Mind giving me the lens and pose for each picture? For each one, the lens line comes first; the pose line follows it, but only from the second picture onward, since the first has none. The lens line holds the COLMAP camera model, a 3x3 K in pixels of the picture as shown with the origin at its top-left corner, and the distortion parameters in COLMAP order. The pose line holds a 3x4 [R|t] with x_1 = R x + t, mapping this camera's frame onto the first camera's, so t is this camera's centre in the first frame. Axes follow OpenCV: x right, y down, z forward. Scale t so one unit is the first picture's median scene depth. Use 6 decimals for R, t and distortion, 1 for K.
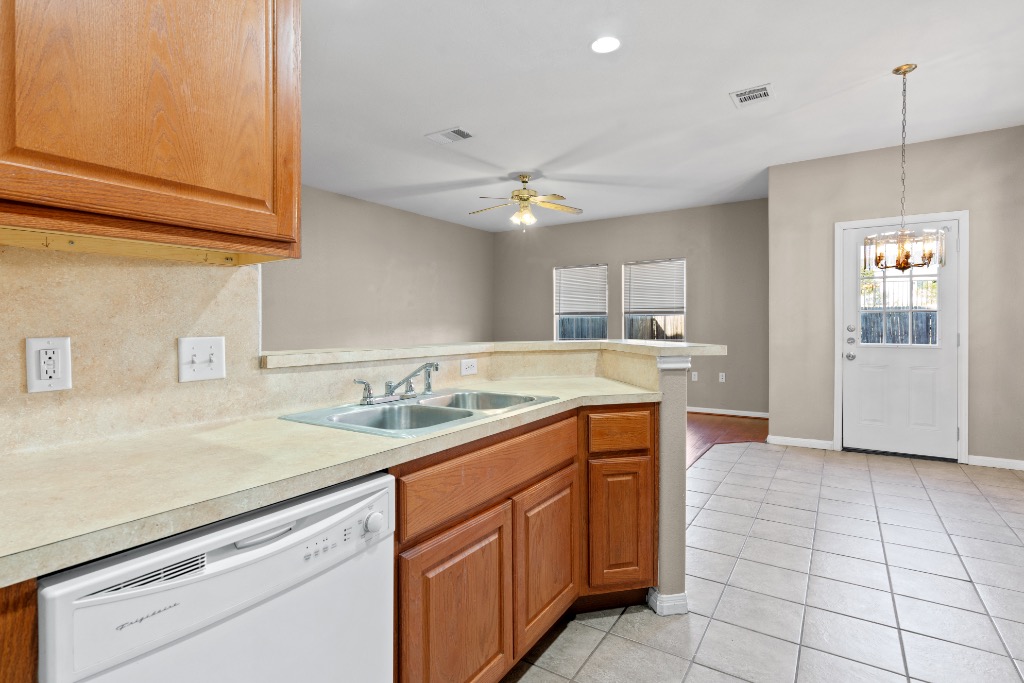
lens RADIAL K [[508.3, 0, 511.3], [0, 508.3, 335.7], [0, 0, 1]] dist [-0.001311, 0.000076]
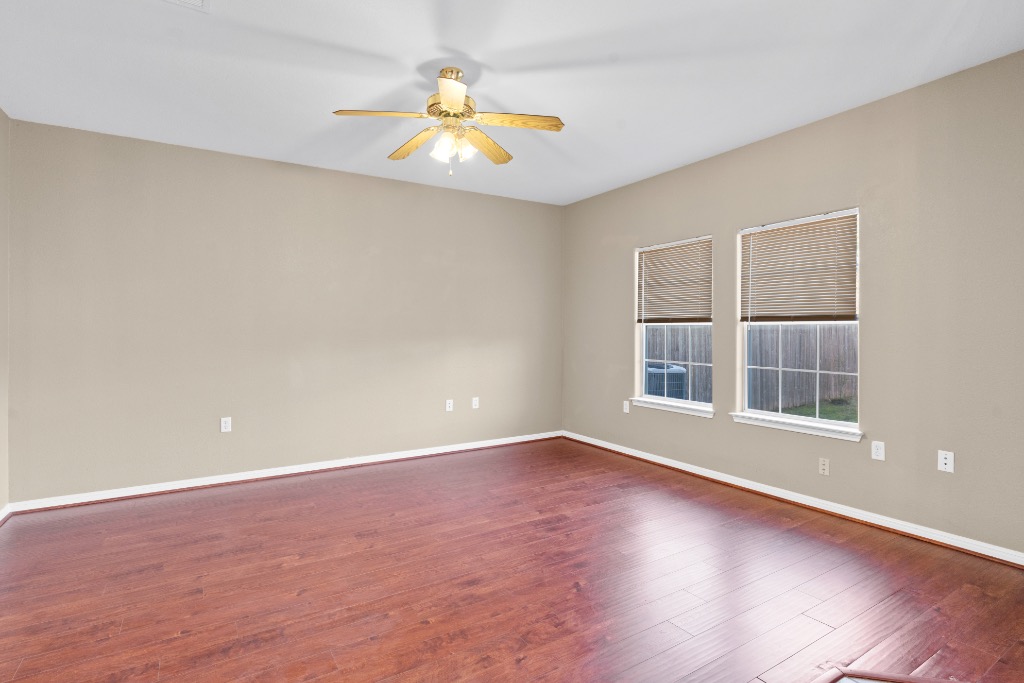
lens RADIAL K [[508.3, 0, 511.4], [0, 508.3, 335.8], [0, 0, 1]] dist [-0.001311, 0.000076]
pose [[0.906987, 0.007982, -0.421083, 0.253664], [-0.012184, 0.999899, -0.007289, -0.021681], [0.420982, 0.011741, 0.906993, 0.426009]]
